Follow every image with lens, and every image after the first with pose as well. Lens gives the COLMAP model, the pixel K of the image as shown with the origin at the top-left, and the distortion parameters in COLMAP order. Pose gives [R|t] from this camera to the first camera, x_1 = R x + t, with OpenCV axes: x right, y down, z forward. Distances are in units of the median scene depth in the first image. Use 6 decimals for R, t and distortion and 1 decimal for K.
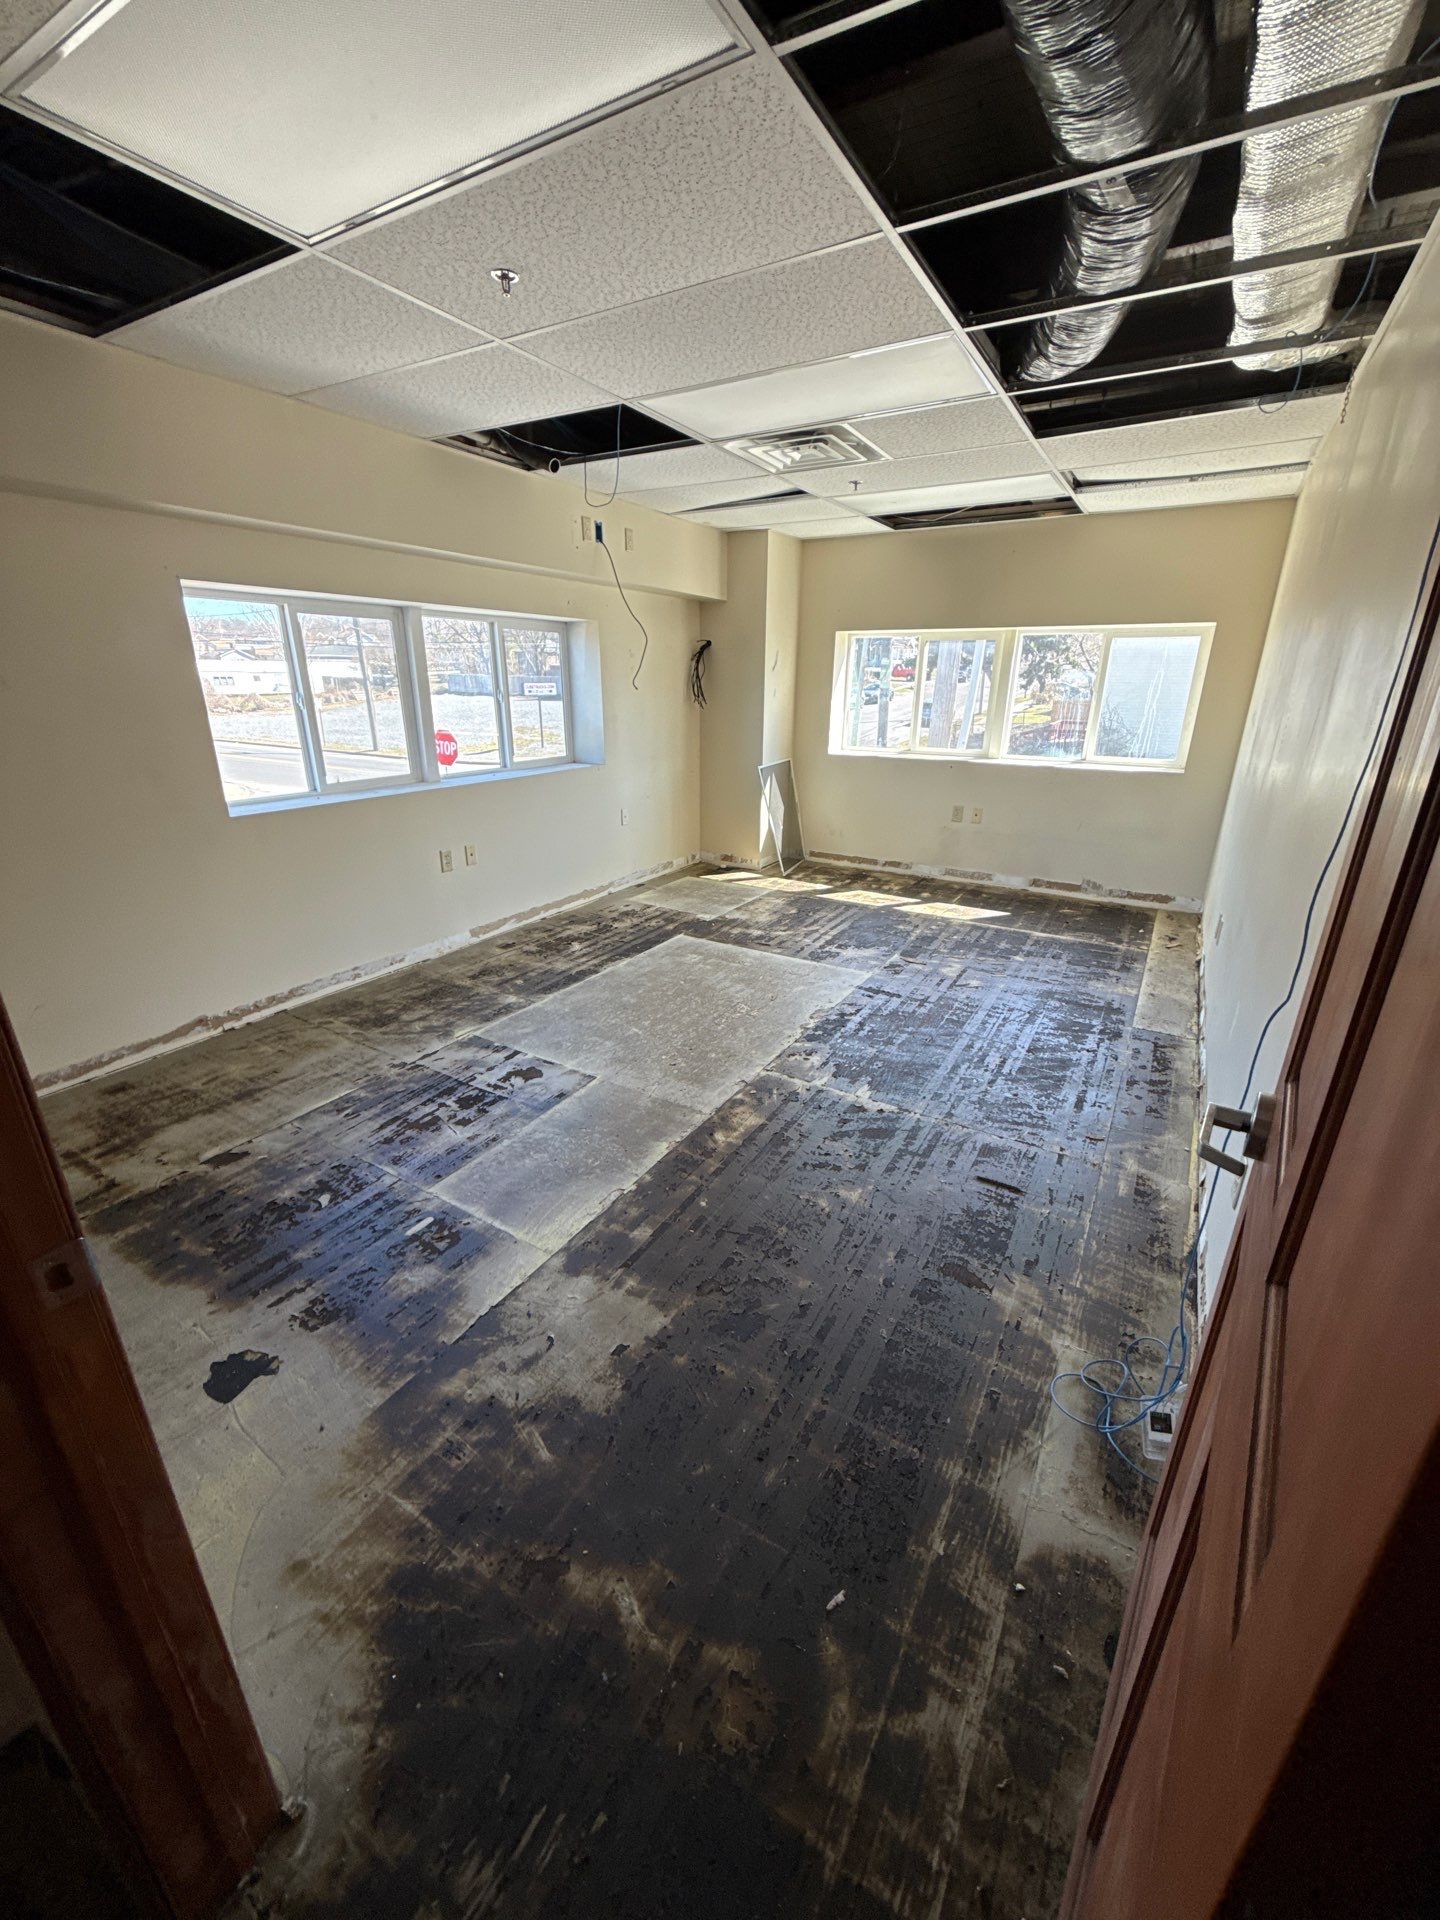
lens RADIAL K [[771.5, 0, 716.9], [0, 771.5, 957.4], [0, 0, 1]] dist [0.013322, 0.000632]
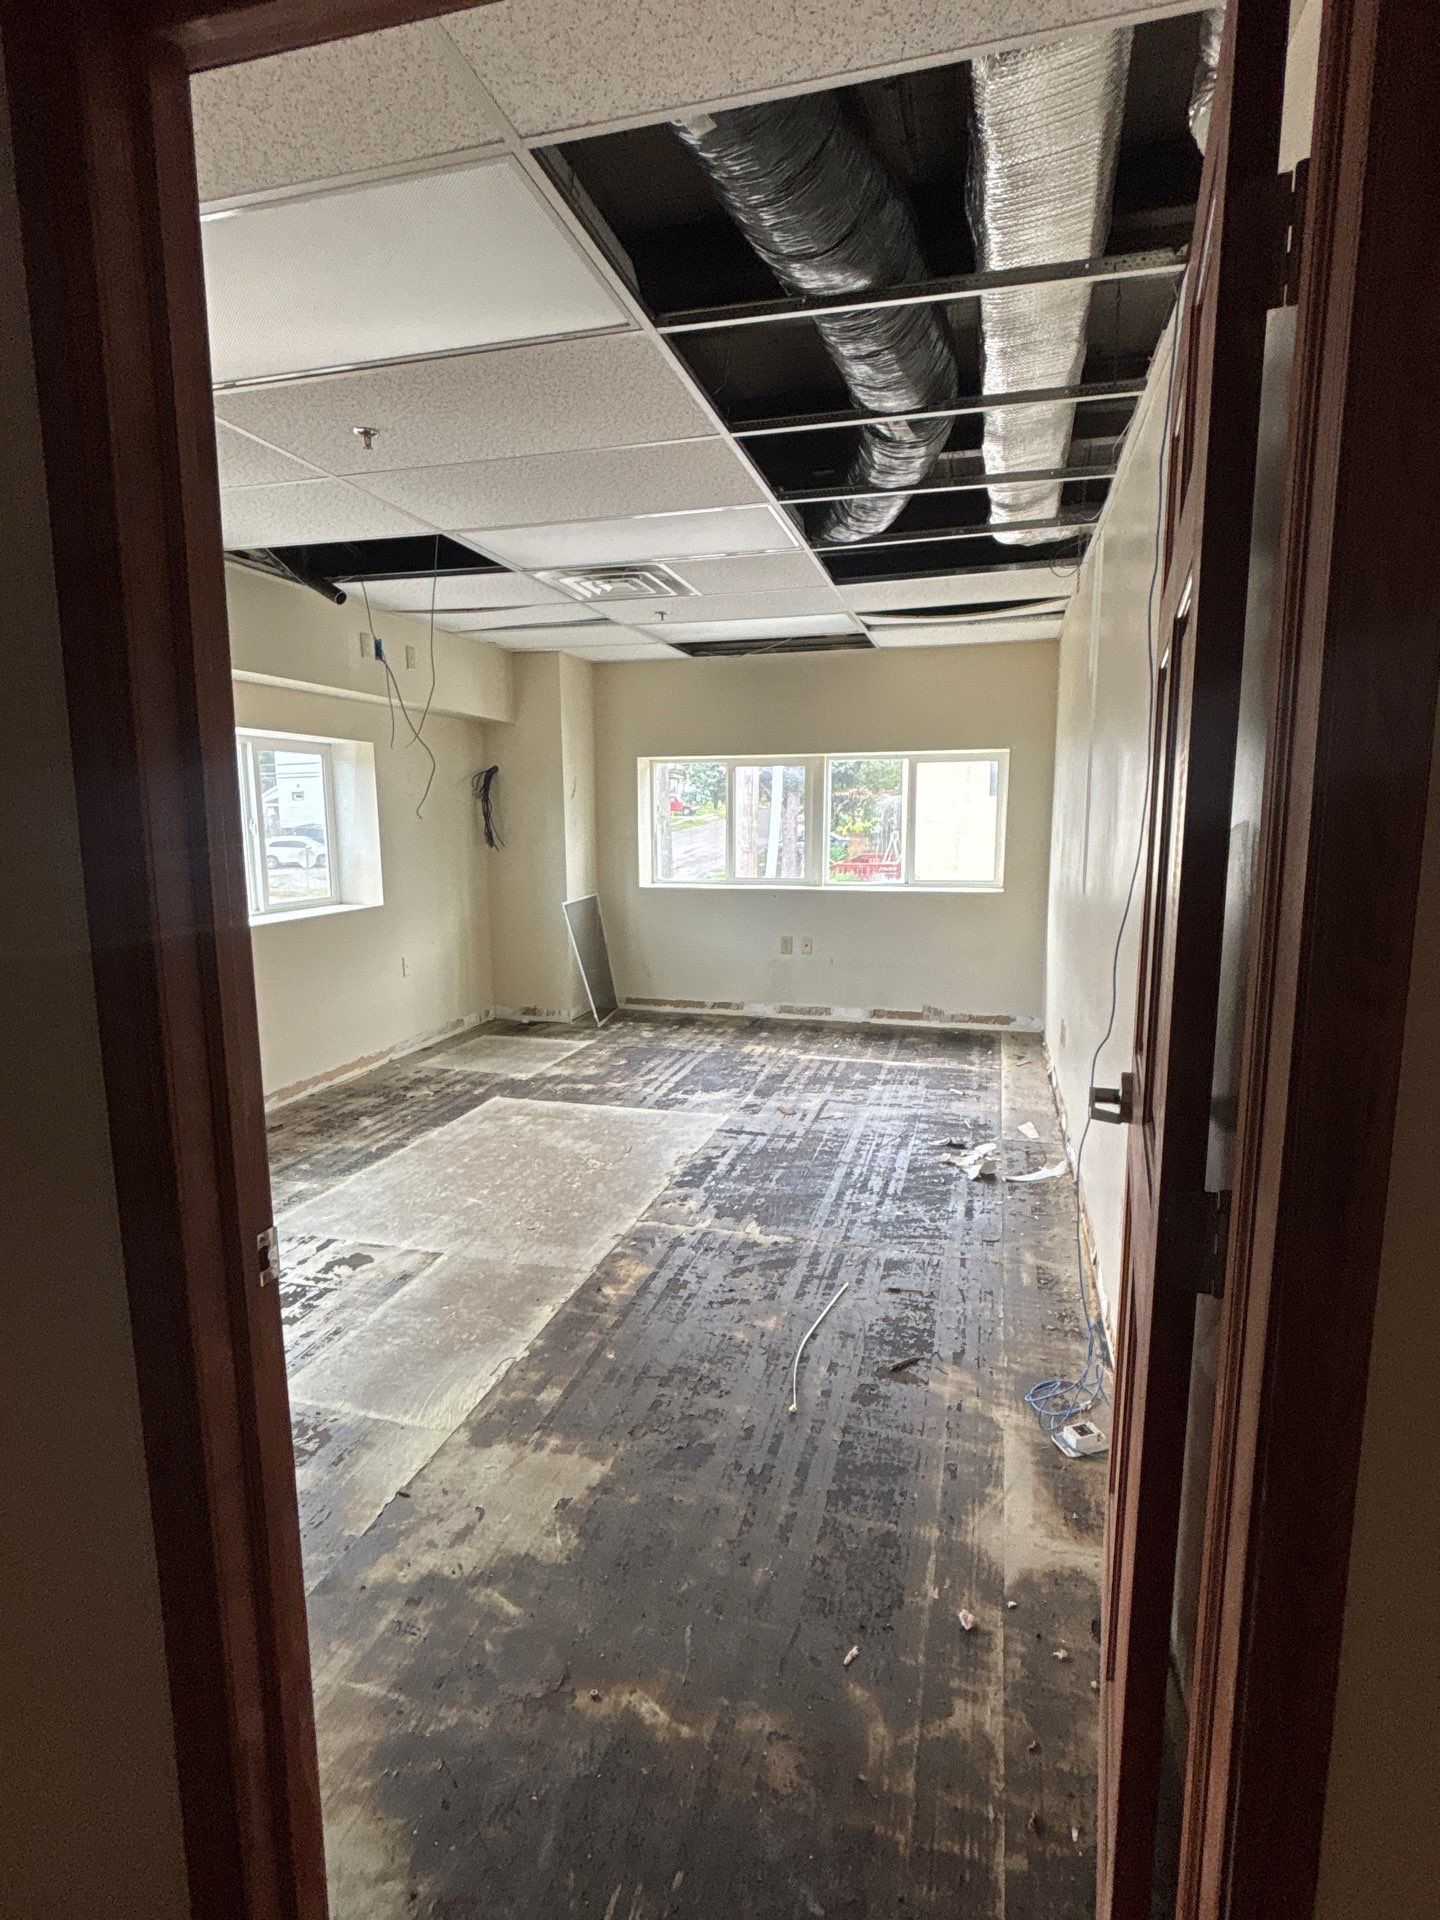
lens RADIAL K [[992.0, 0, 718.1], [0, 992.0, 956.7], [0, 0, 1]] dist [0.036545, -0.005409]
pose [[0.965383, -0.051166, 0.255770, -0.163225], [0.101466, 0.977005, -0.187526, 0.095300], [-0.240293, 0.206986, 0.948375, -0.205038]]
